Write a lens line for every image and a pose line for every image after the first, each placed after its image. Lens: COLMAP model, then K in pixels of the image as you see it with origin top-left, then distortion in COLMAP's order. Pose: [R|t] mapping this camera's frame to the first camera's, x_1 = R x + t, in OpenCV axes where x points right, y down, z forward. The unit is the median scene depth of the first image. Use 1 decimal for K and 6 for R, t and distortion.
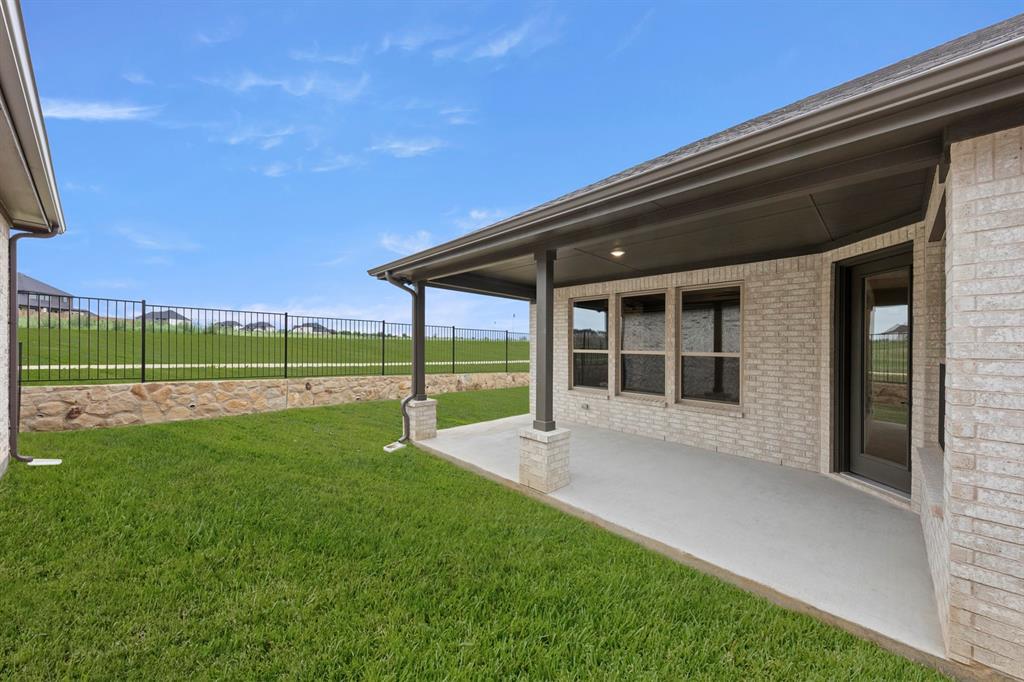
lens RADIAL K [[360.8, 0, 512.3], [0, 360.8, 356.0], [0, 0, 1]] dist [0.000153, -0.000083]
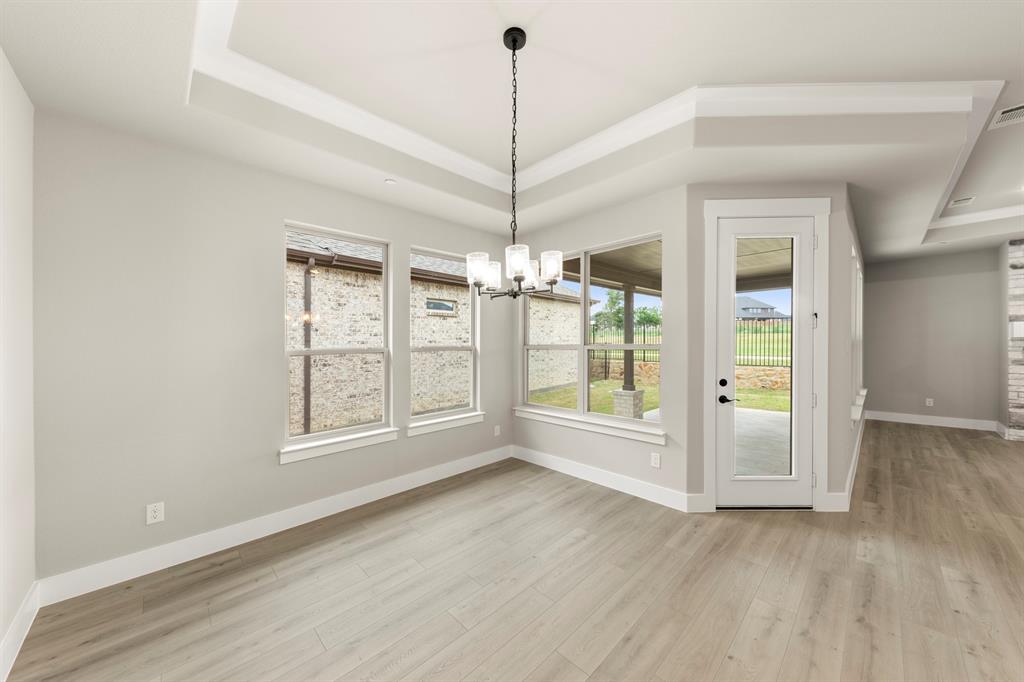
lens RADIAL K [[351.8, 0, 512.0], [0, 351.8, 341.0], [0, 0, 1]] dist [0.001094, -0.000081]
pose [[0.001551, -0.021723, -0.999763, 0.961698], [-0.011003, 0.999703, -0.021739, 0.006685], [0.999938, 0.011034, 0.001311, 0.246692]]
